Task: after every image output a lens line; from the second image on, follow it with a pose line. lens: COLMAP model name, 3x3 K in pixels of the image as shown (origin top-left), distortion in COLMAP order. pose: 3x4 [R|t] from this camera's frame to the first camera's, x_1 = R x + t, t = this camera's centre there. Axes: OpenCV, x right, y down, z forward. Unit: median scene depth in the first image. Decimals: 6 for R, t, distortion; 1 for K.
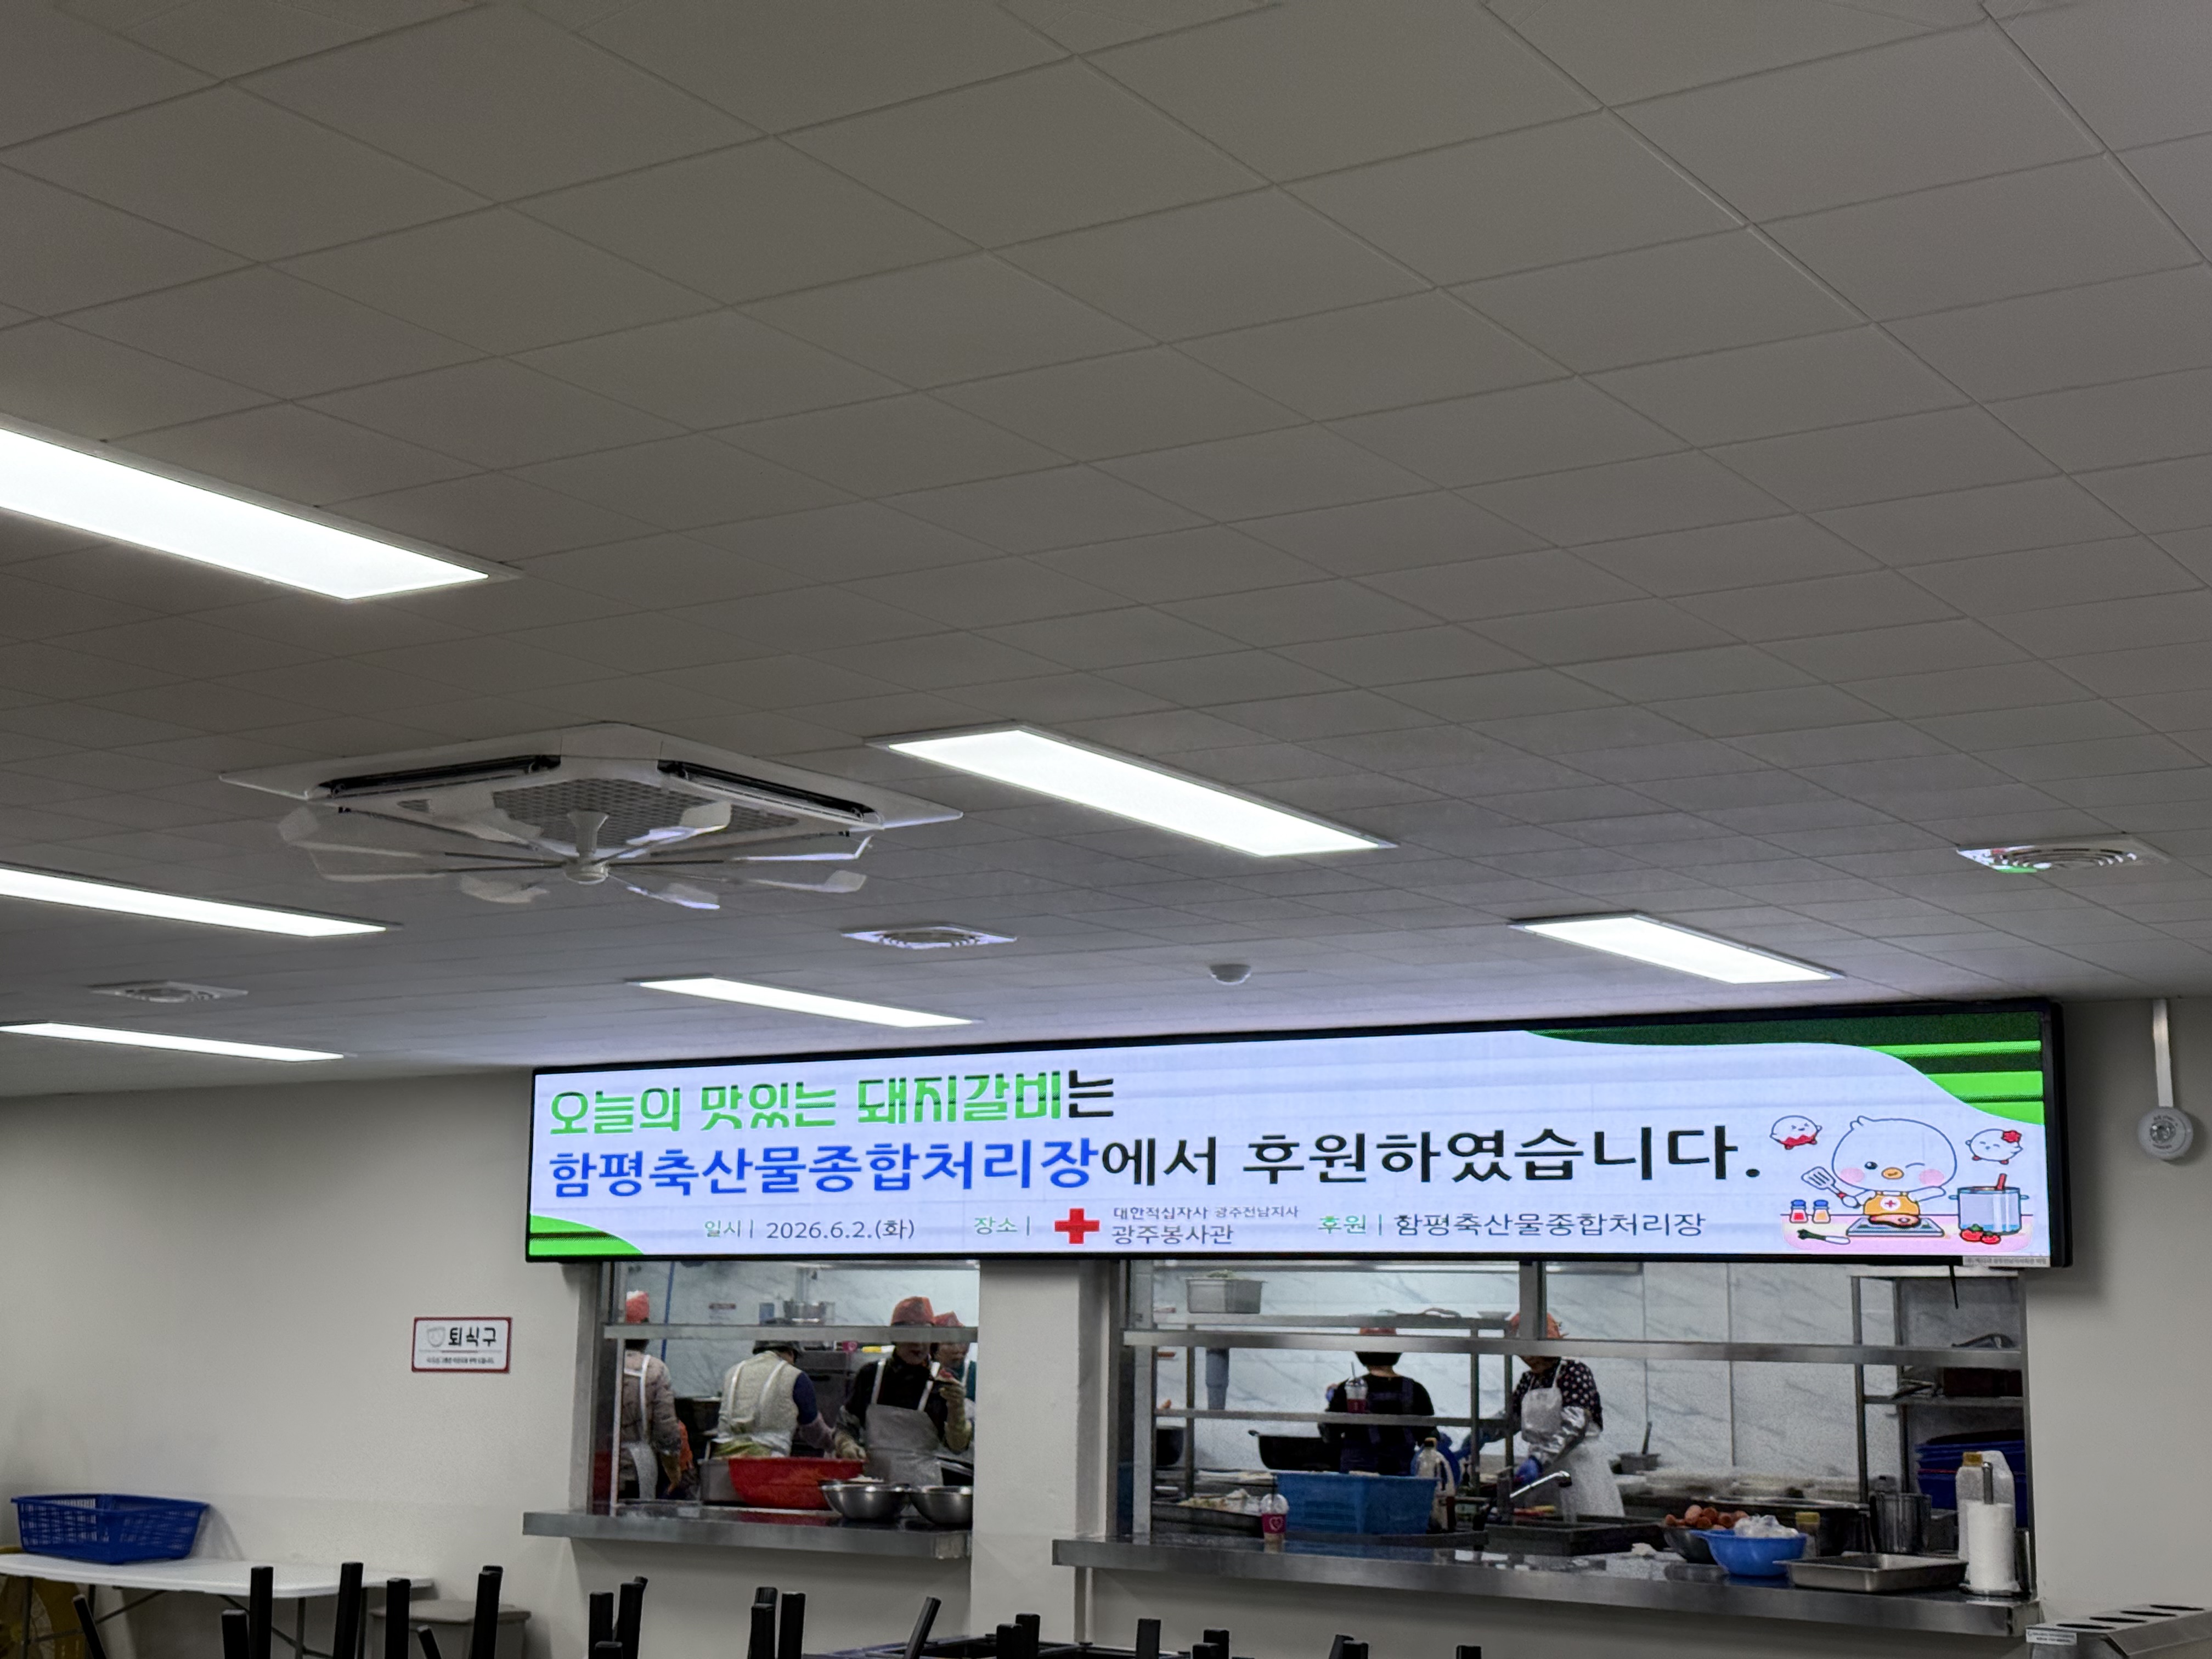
lens RADIAL K [[3015.2, 0, 1106.0], [0, 3015.2, 829.5], [0, 0, 1]] dist [0.129799, 0.052568]
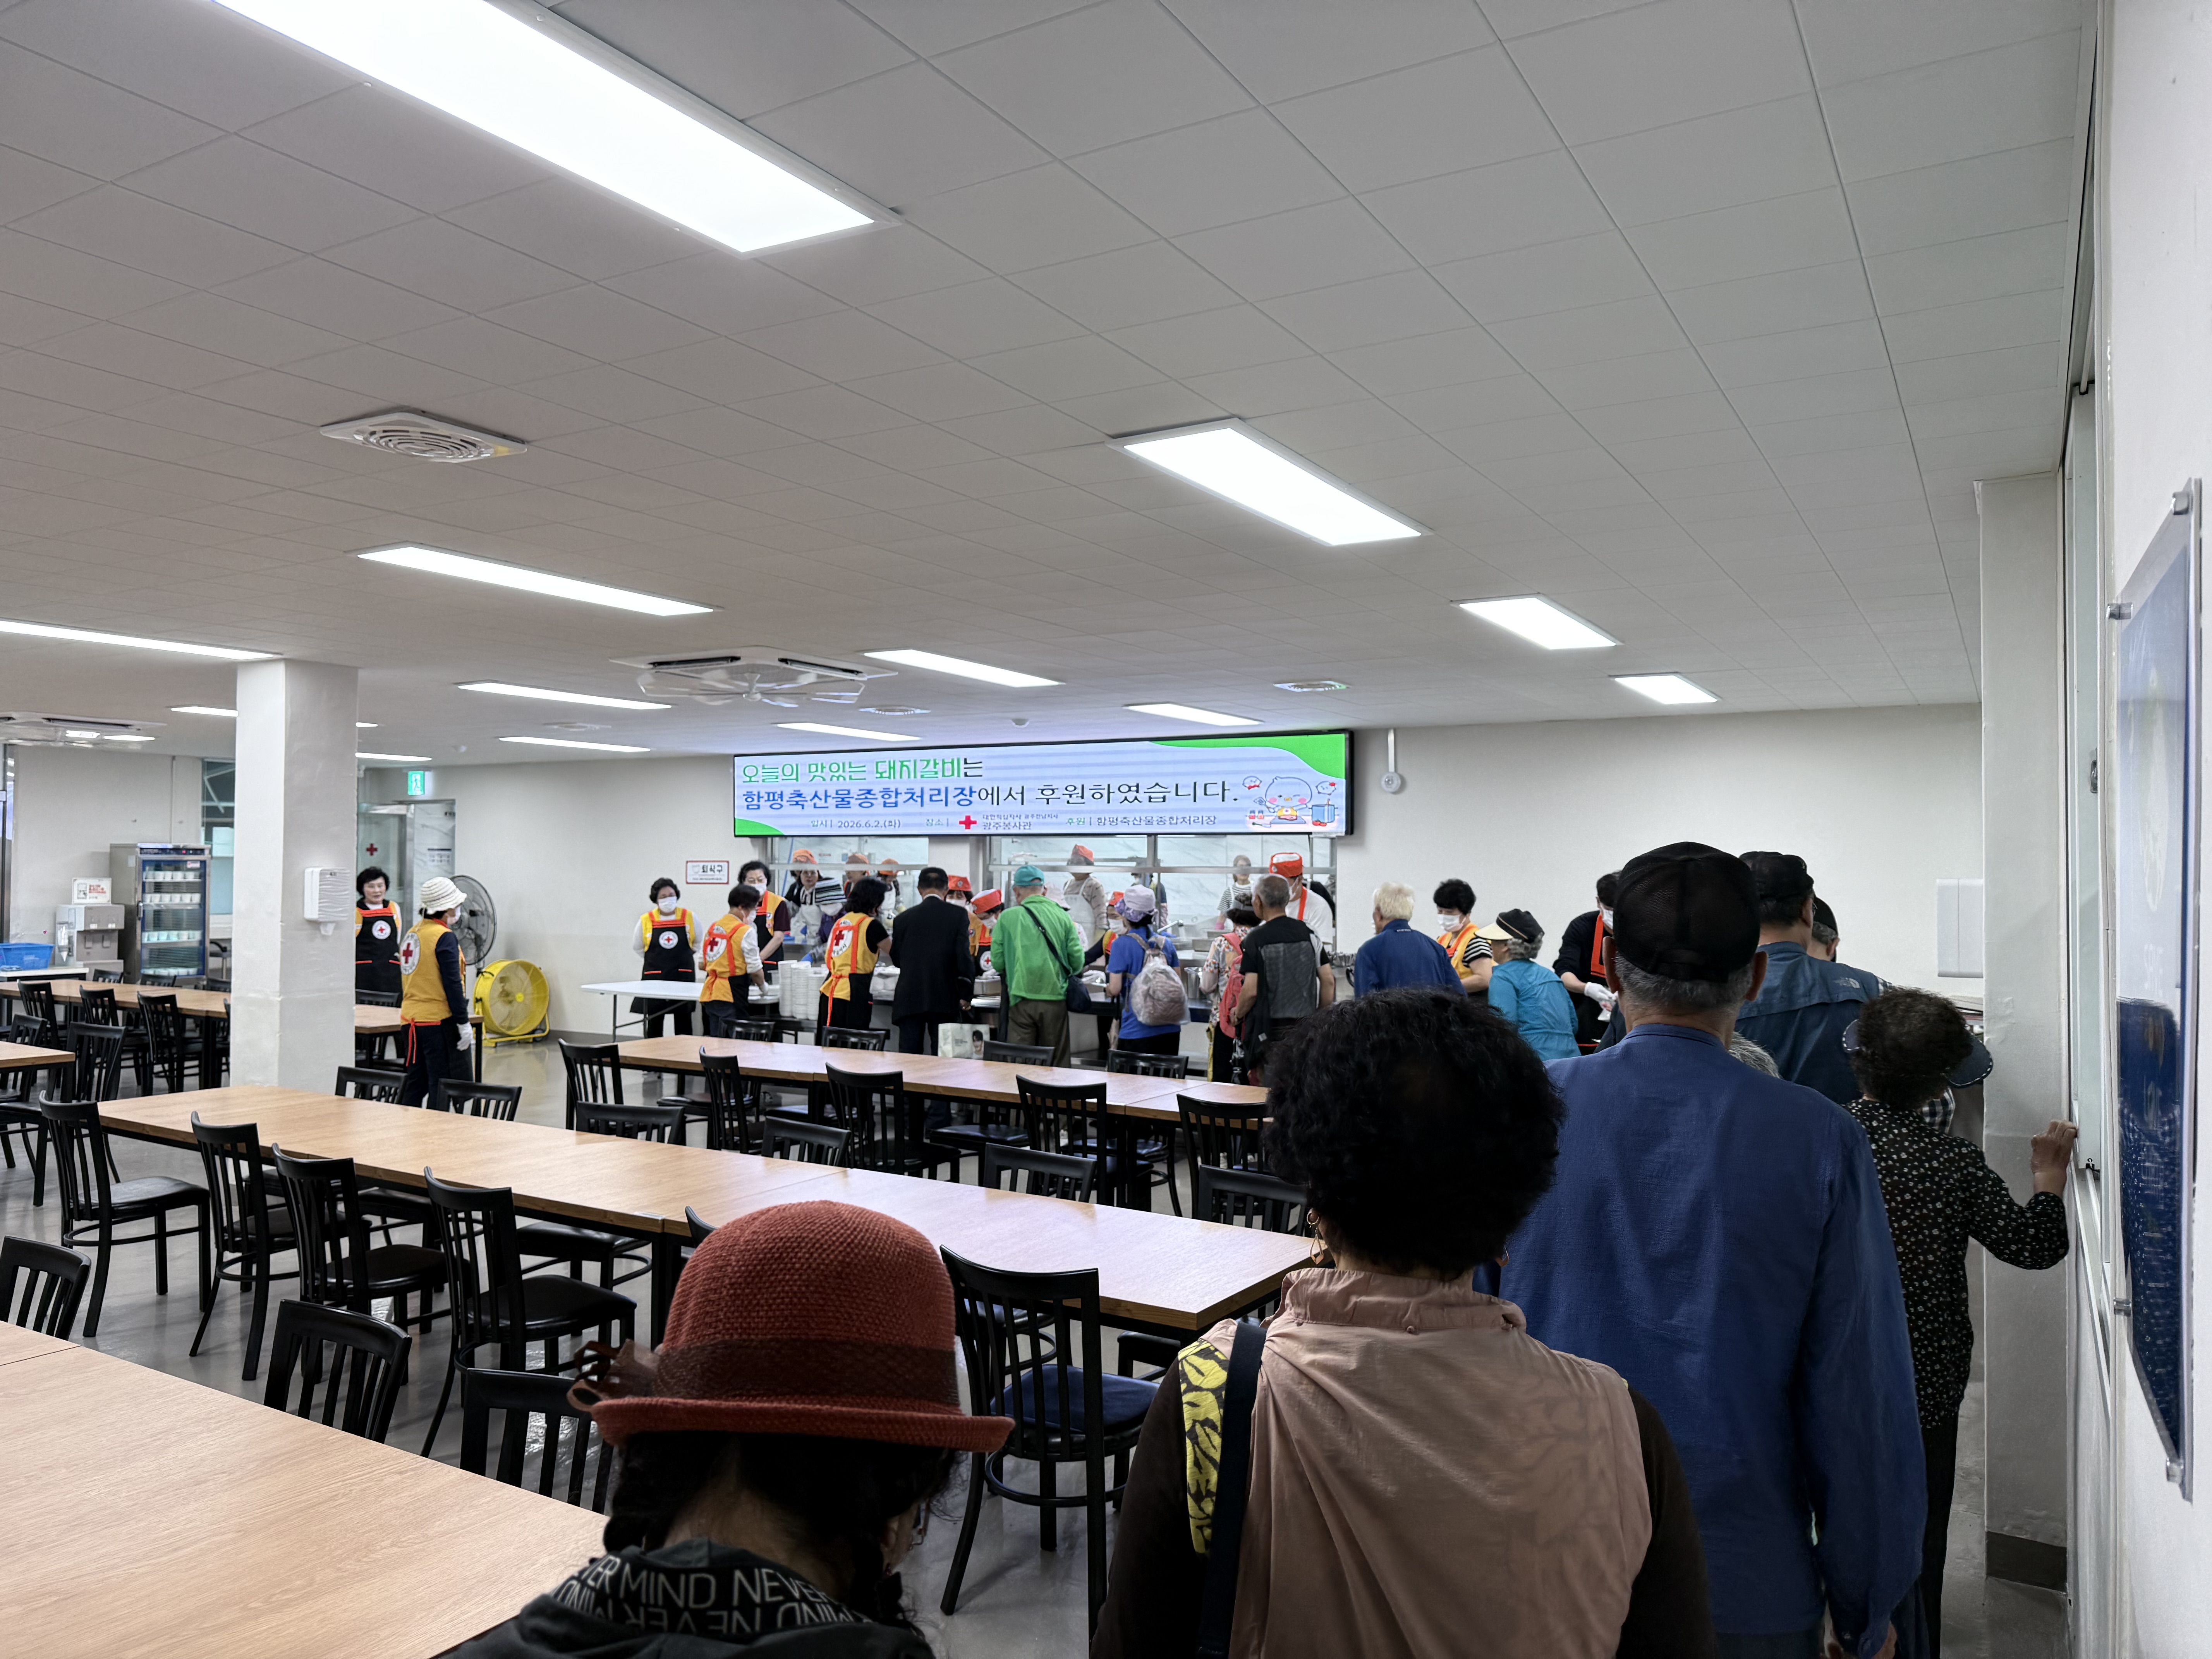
lens RADIAL K [[1569.4, 0, 1117.3], [0, 1569.4, 838.1], [0, 0, 1]] dist [0.075076, -0.077108]
pose [[0.998610, -0.009346, 0.051874, 0.046060], [0.001505, 0.988810, 0.149172, -0.043403], [-0.052687, -0.148887, 0.987450, -0.244109]]
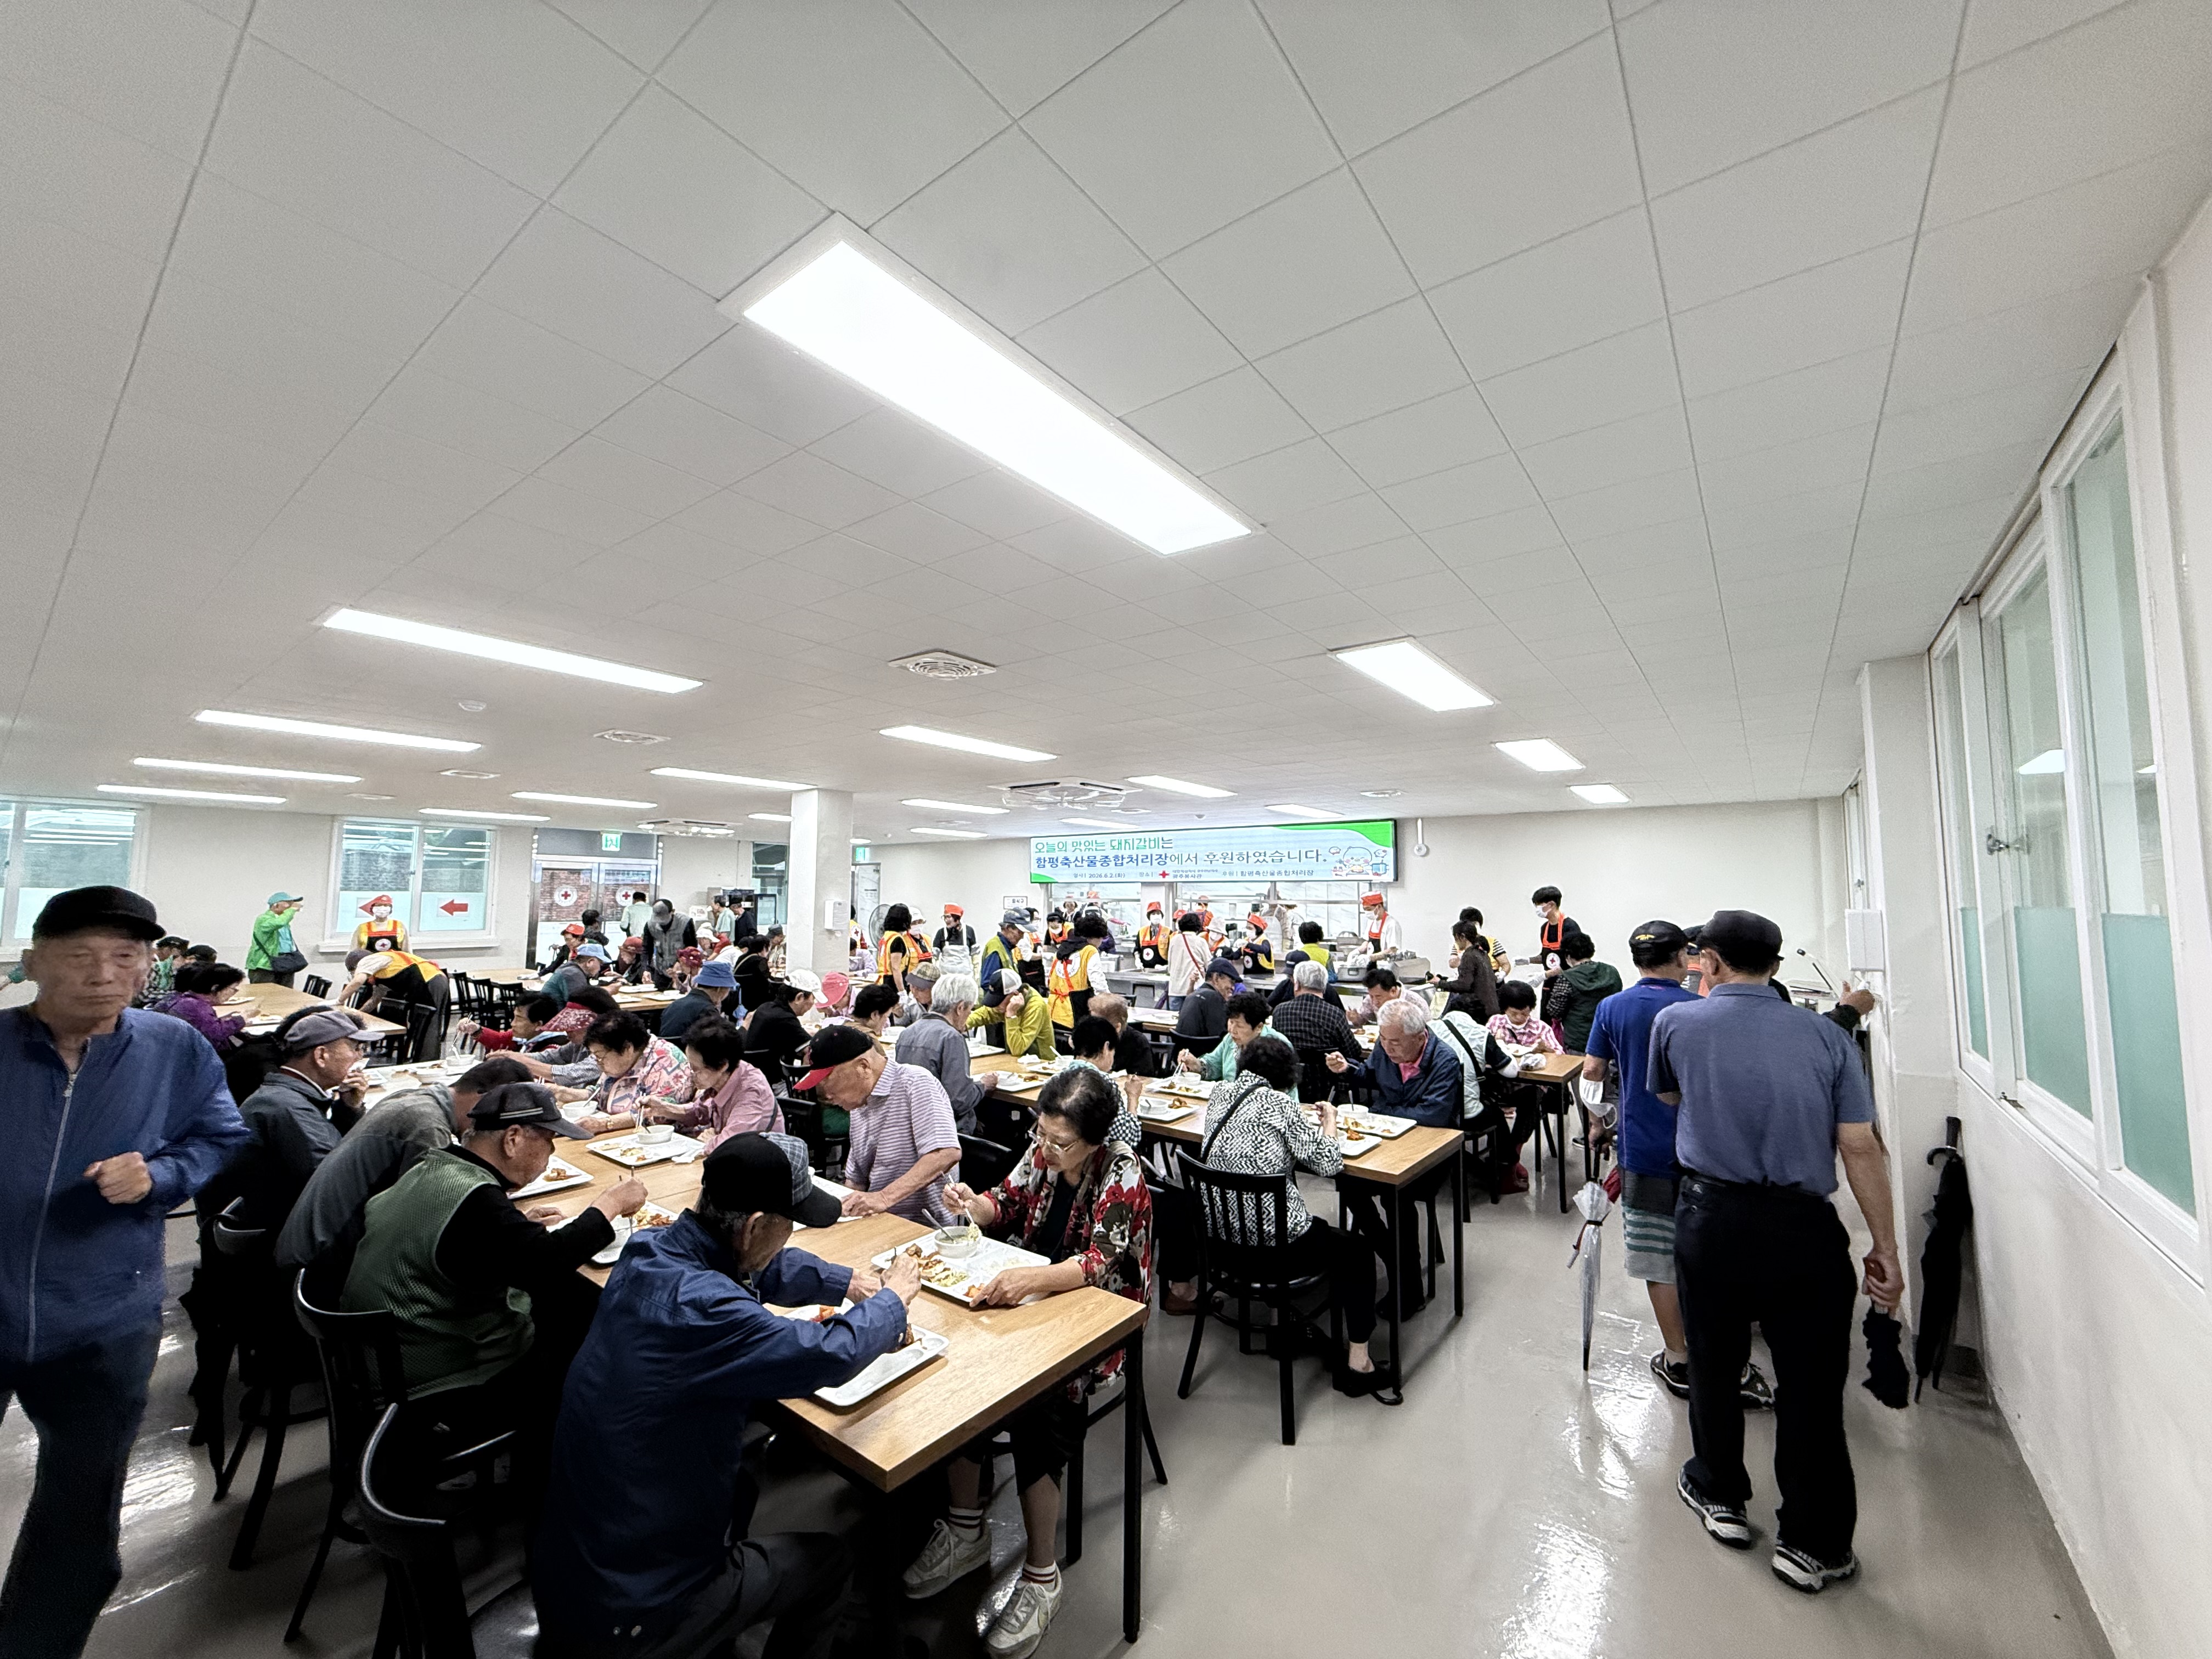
lens RADIAL K [[889.6, 0, 1104.5], [0, 889.6, 822.7], [0, 0, 1]] dist [0.000872, 0.000004]
pose [[0.997747, -0.016638, -0.064989, -0.011148], [0.021879, 0.996492, 0.080781, -0.043049], [0.063417, -0.082021, 0.994611, -0.231934]]
